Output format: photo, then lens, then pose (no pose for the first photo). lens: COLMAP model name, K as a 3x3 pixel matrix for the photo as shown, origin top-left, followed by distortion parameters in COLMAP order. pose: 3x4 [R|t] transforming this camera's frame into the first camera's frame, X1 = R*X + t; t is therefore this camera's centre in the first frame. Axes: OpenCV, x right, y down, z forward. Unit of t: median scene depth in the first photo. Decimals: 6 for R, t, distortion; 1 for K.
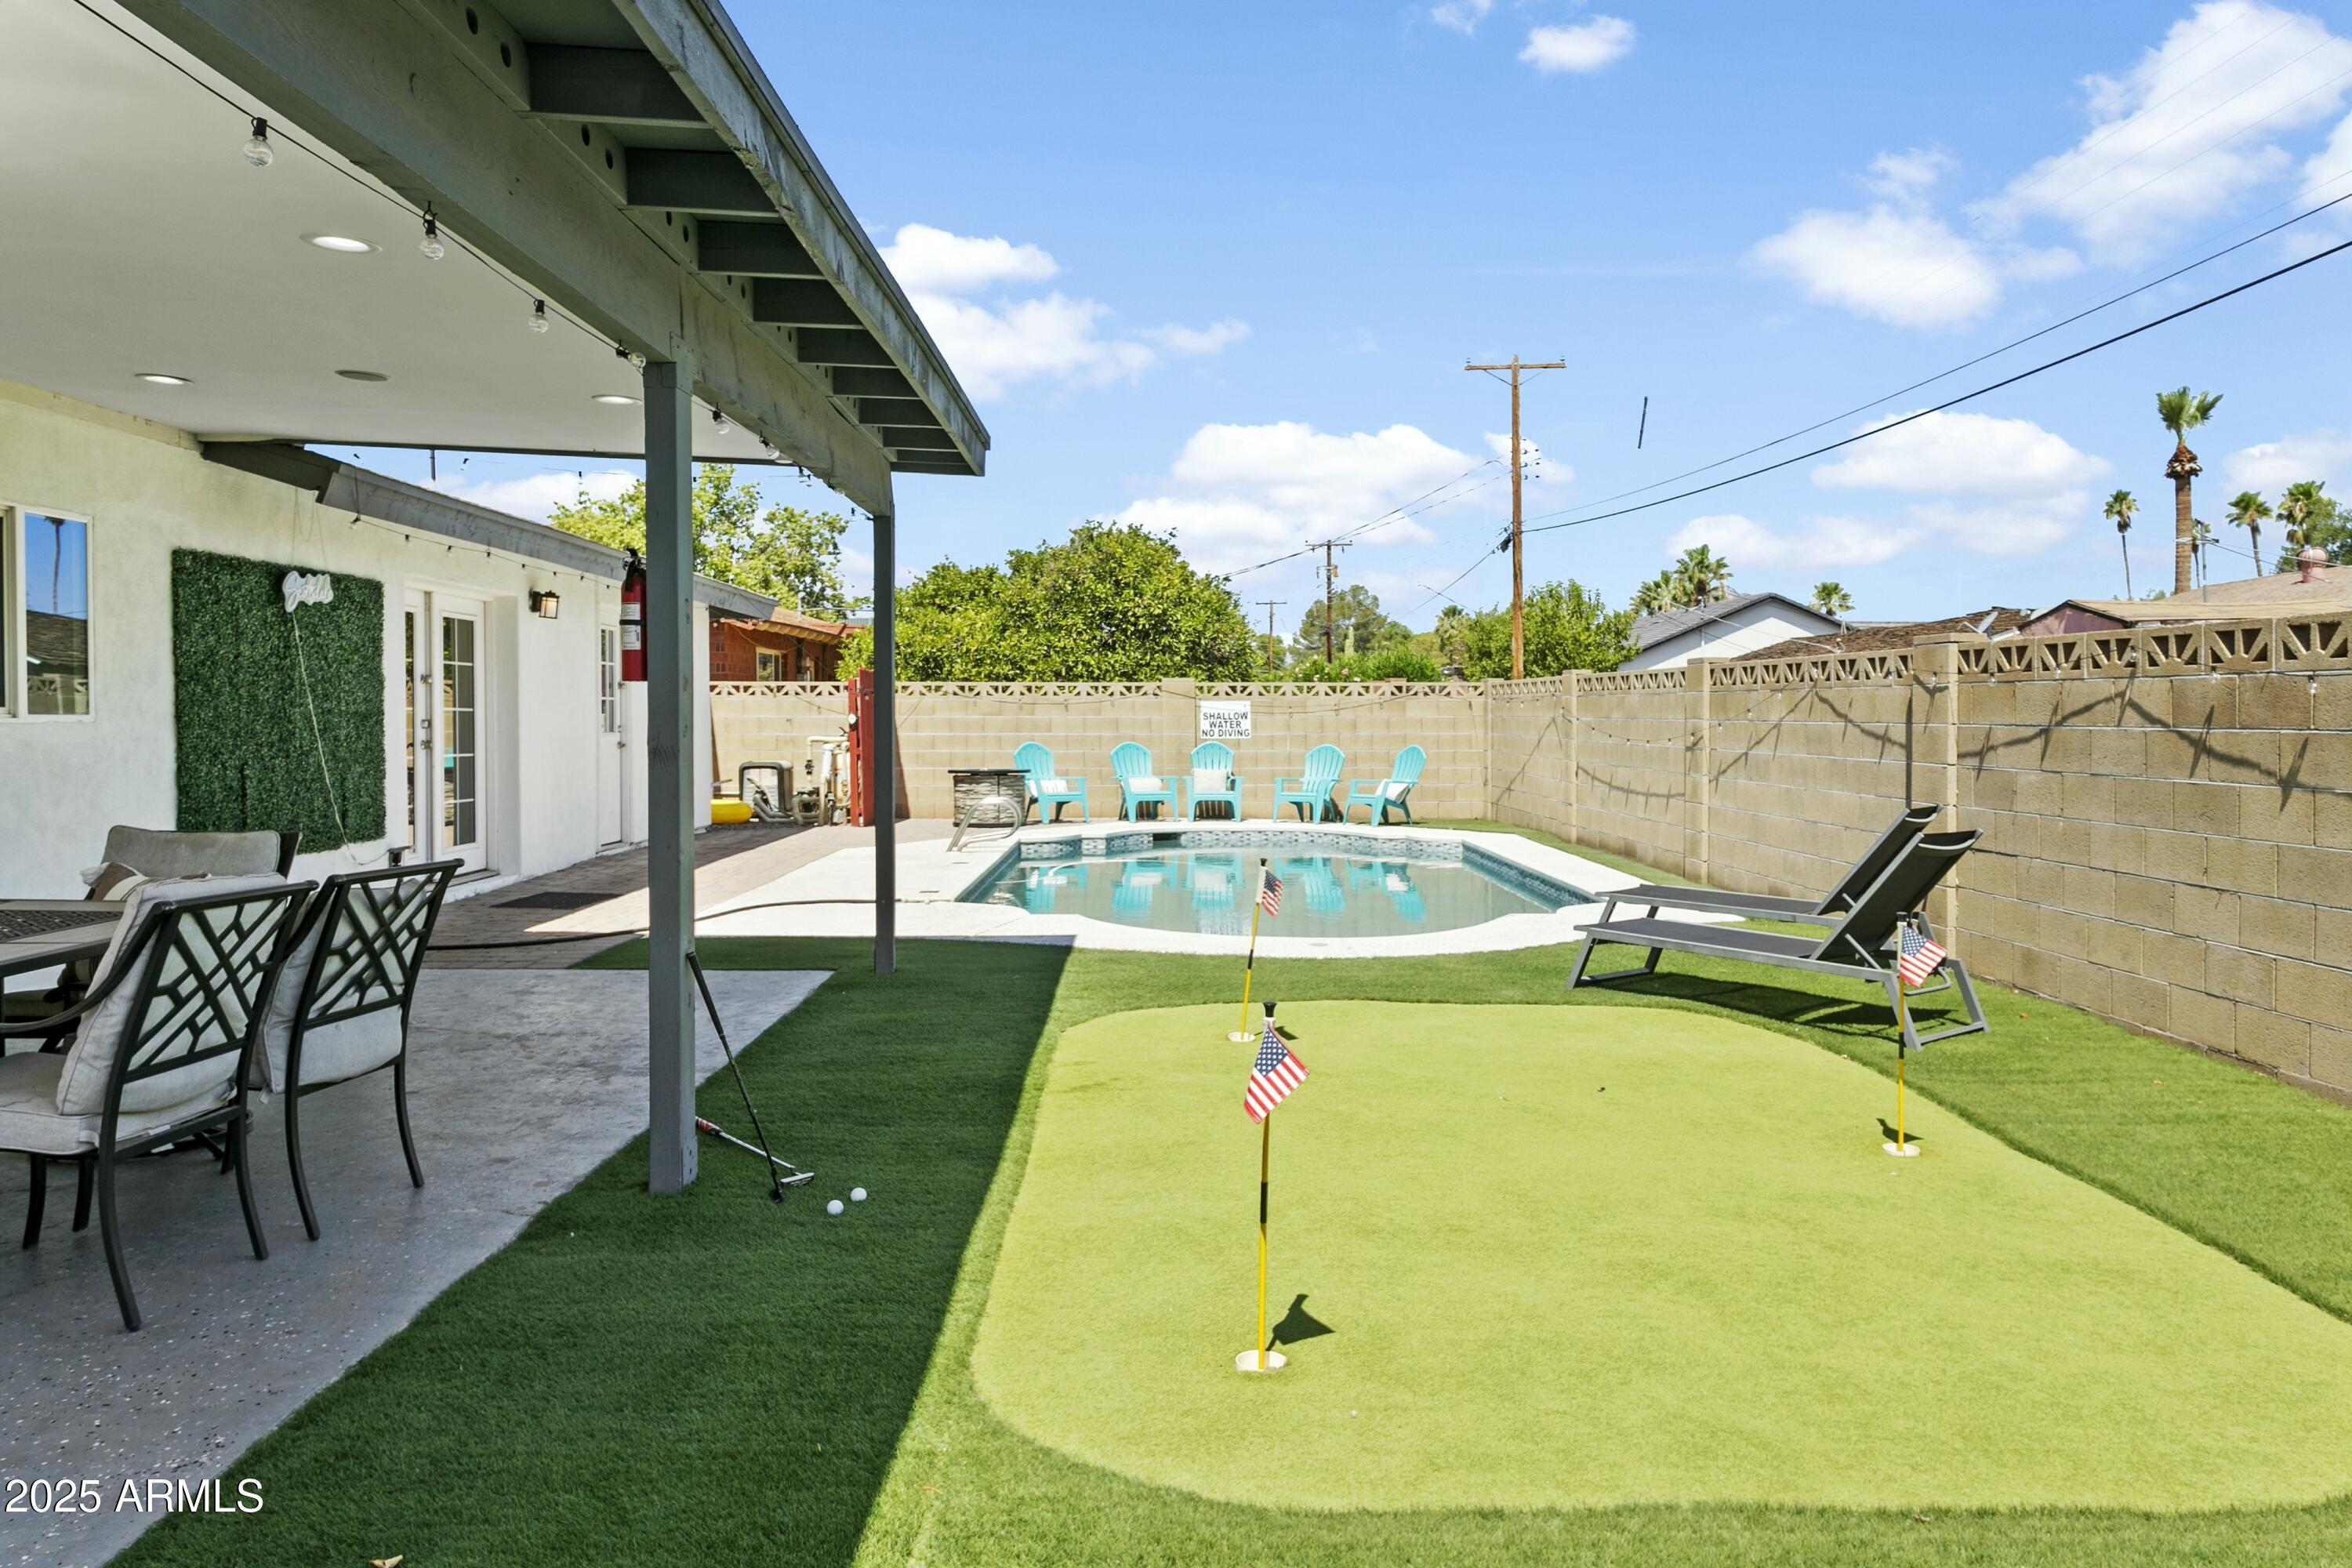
lens RADIAL K [[1650.7, 0, 1254.3], [0, 1650.7, 777.4], [0, 0, 1]] dist [-0.015891, -0.000776]
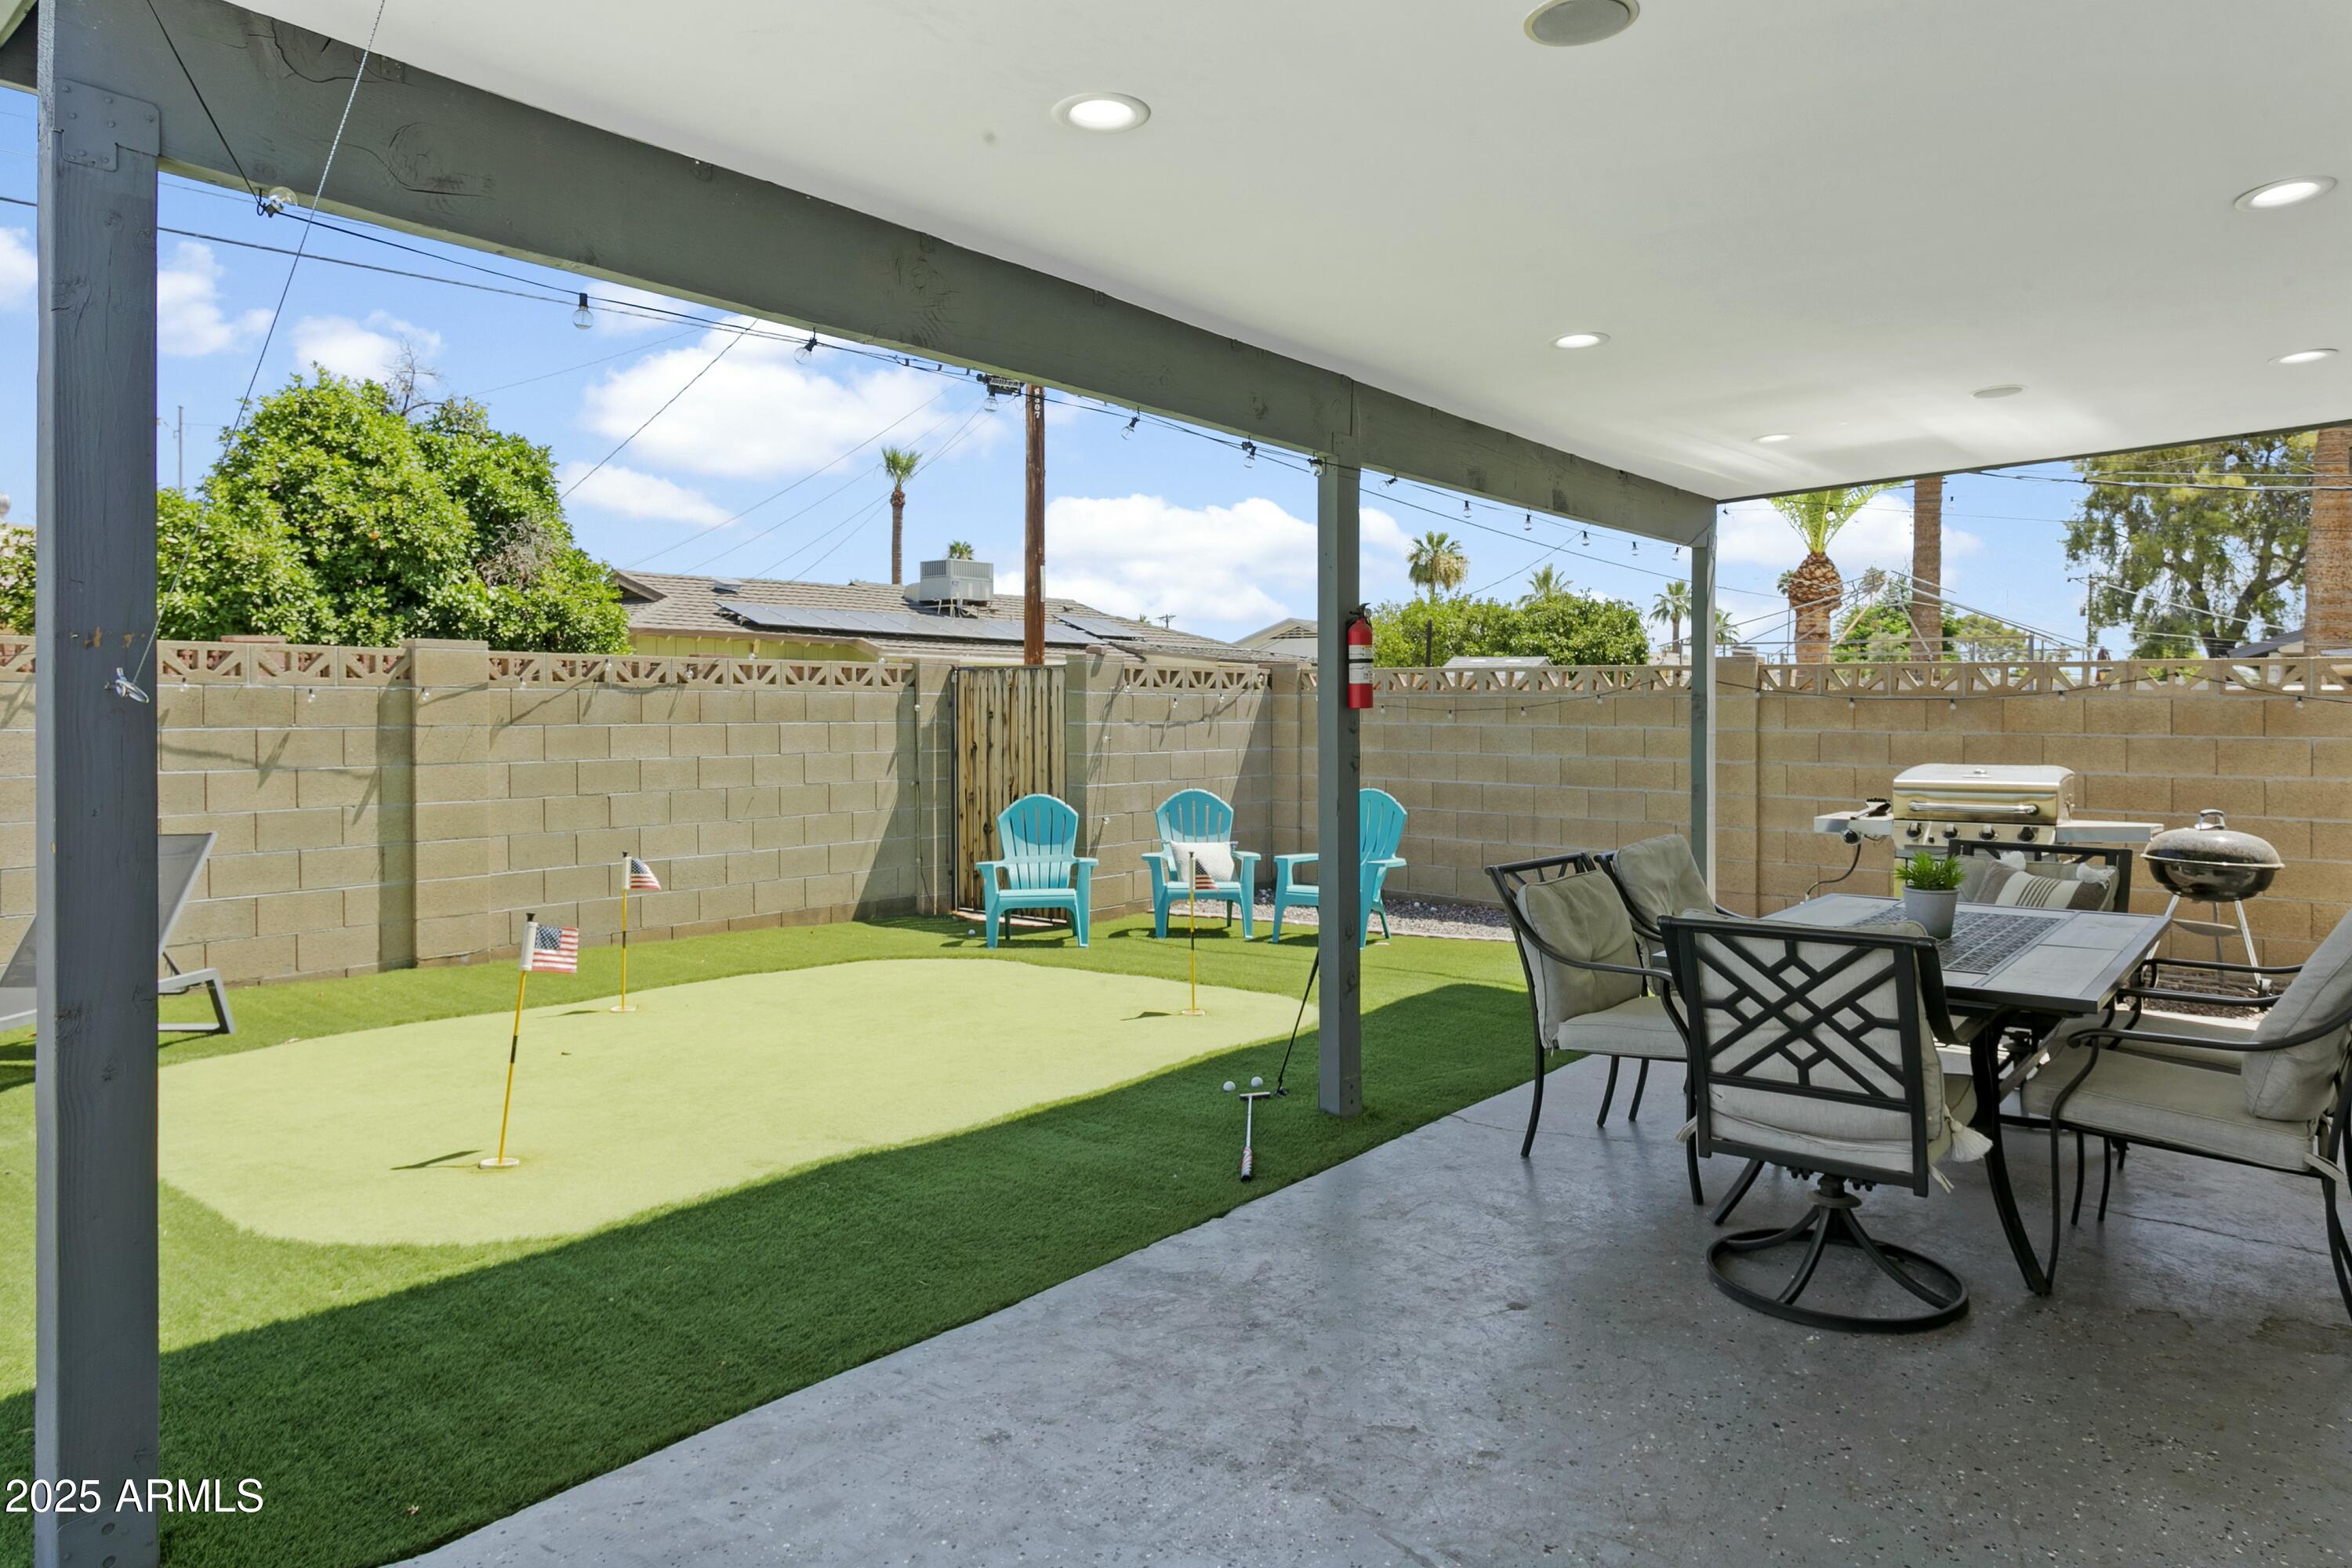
lens RADIAL K [[1476.7, 0, 1179.5], [0, 1476.7, 724.2], [0, 0, 1]] dist [0.033035, -0.000036]
pose [[-0.738857, -0.015436, 0.673685, -0.248575], [0.019043, 0.998860, 0.043771, -0.023302], [-0.673593, 0.045169, -0.737721, 0.457276]]
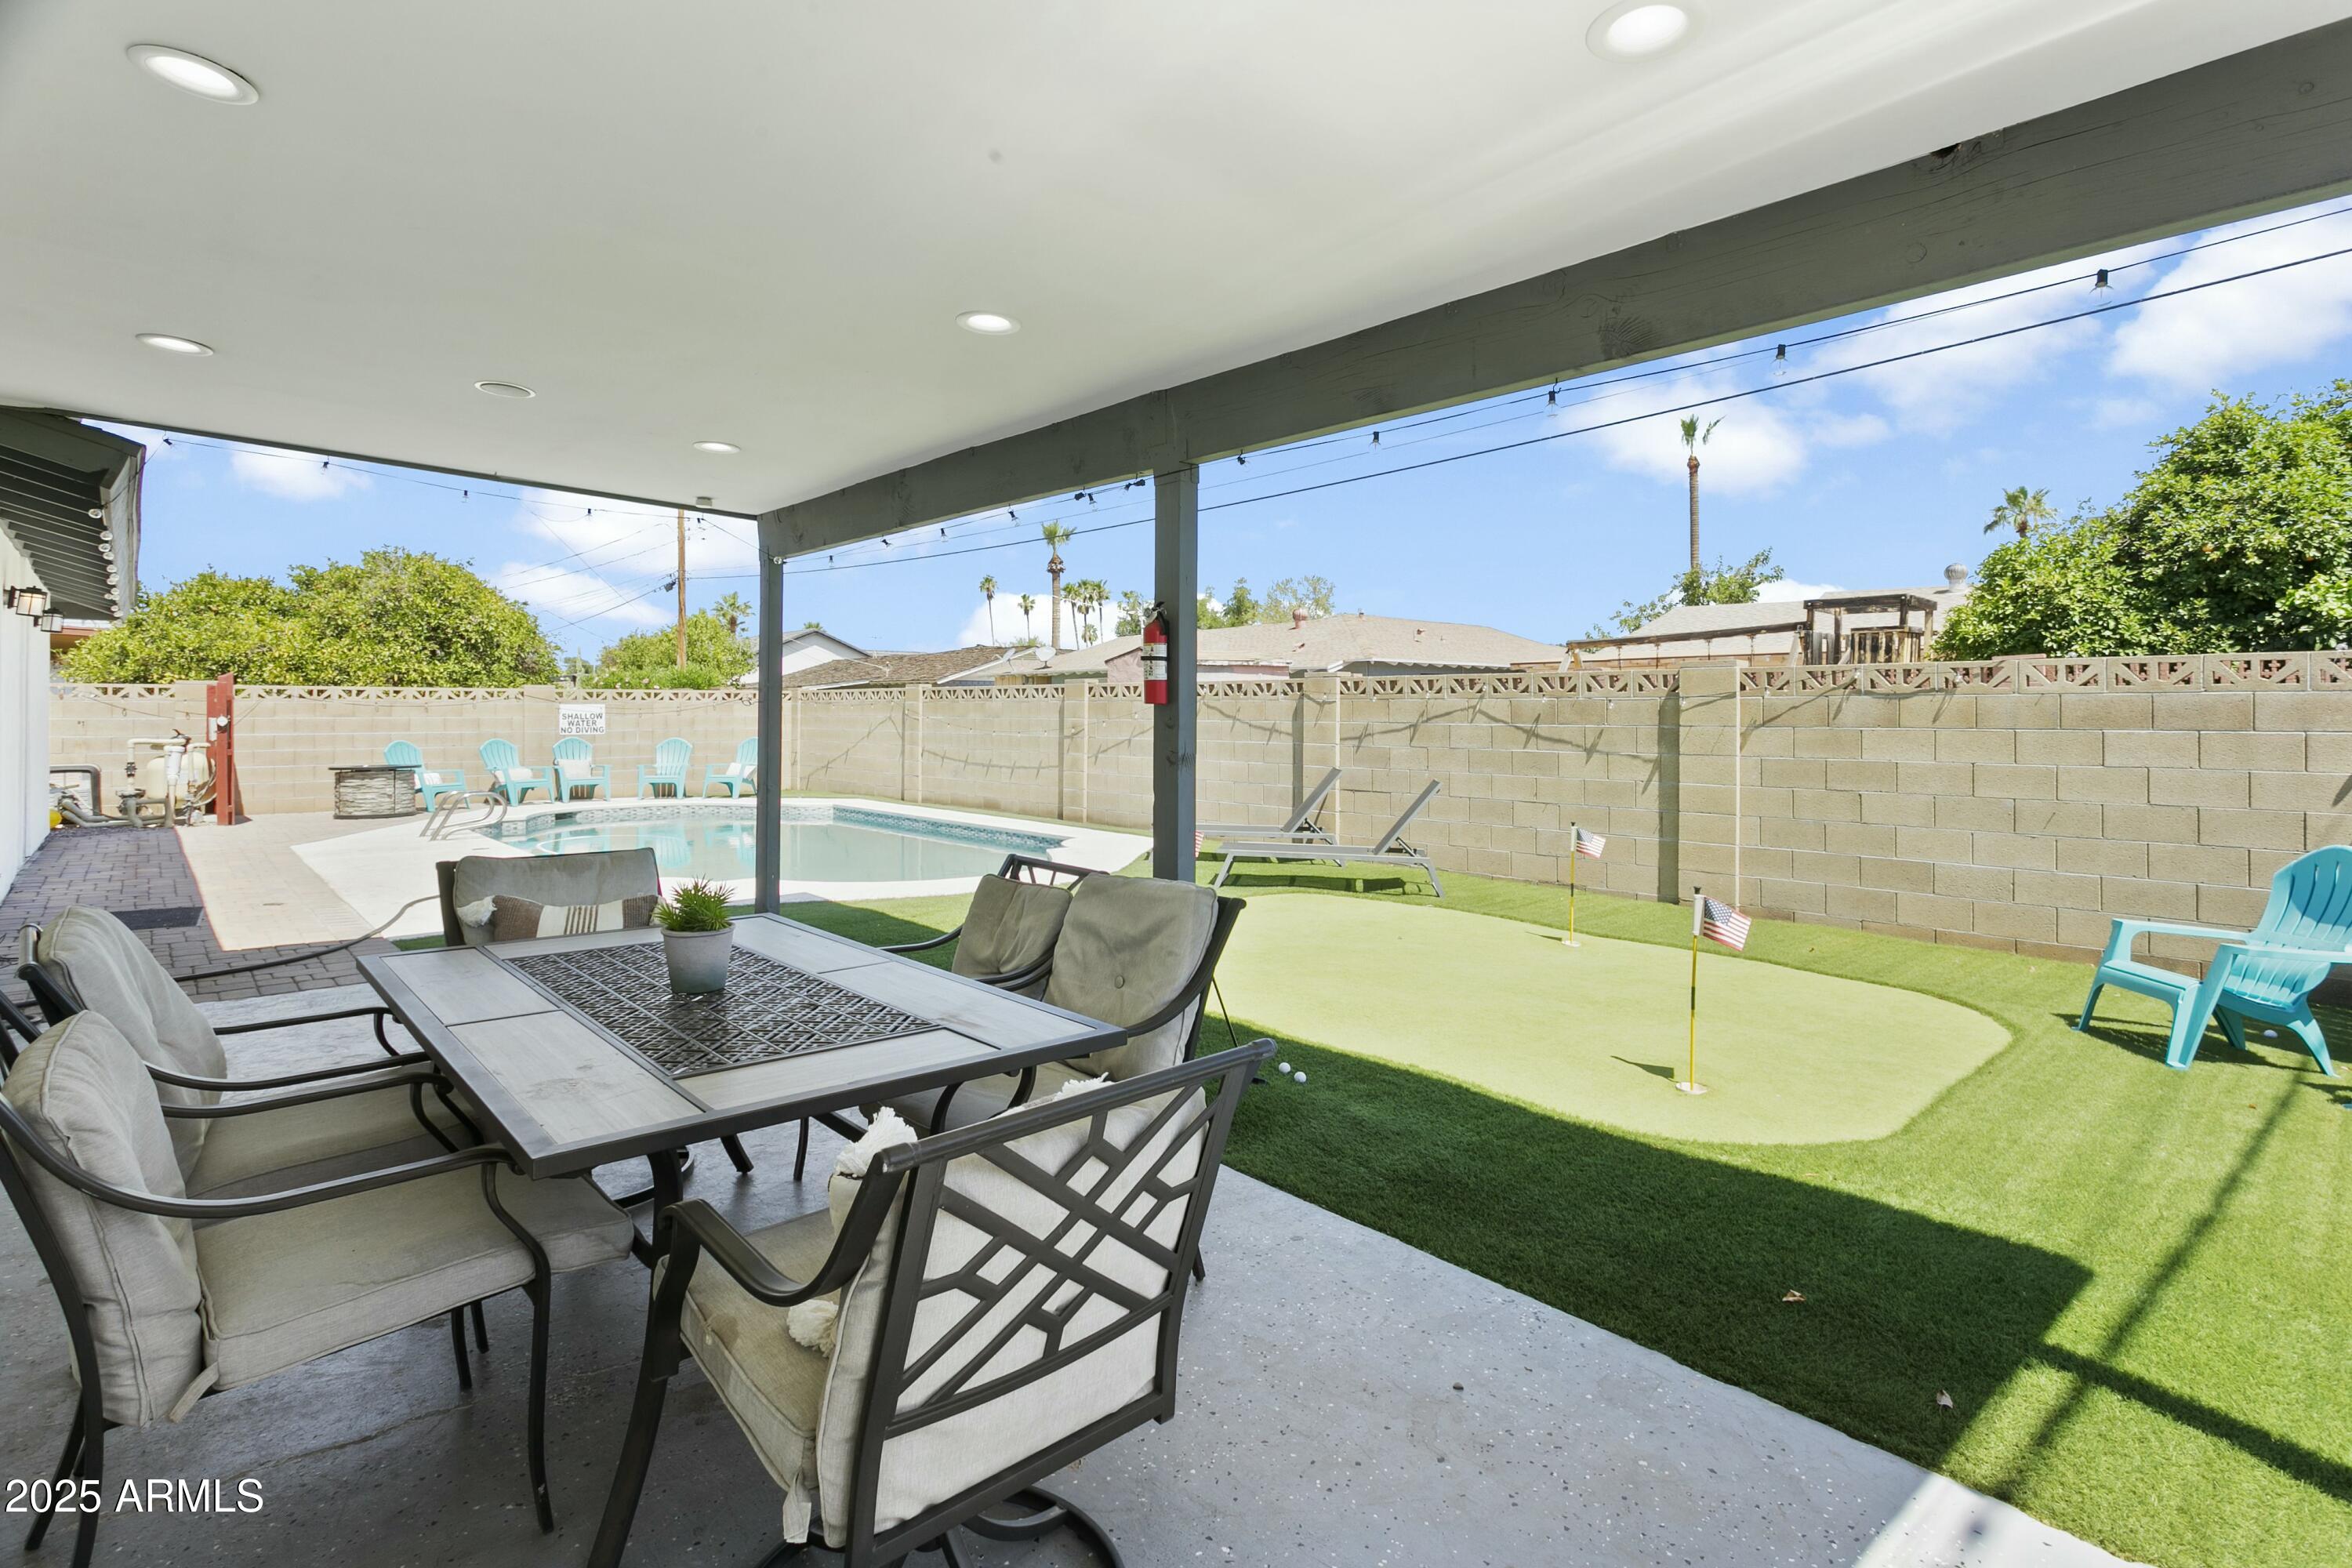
lens RADIAL K [[1110.3, 0, 1182.5], [0, 1110.3, 706.8], [0, 0, 1]] dist [-0.000527, 0.000049]
pose [[0.768100, 0.000072, 0.640330, -0.222460], [0.026064, 0.999168, -0.031377, -0.006942], [-0.639800, 0.040790, 0.767458, 0.078349]]
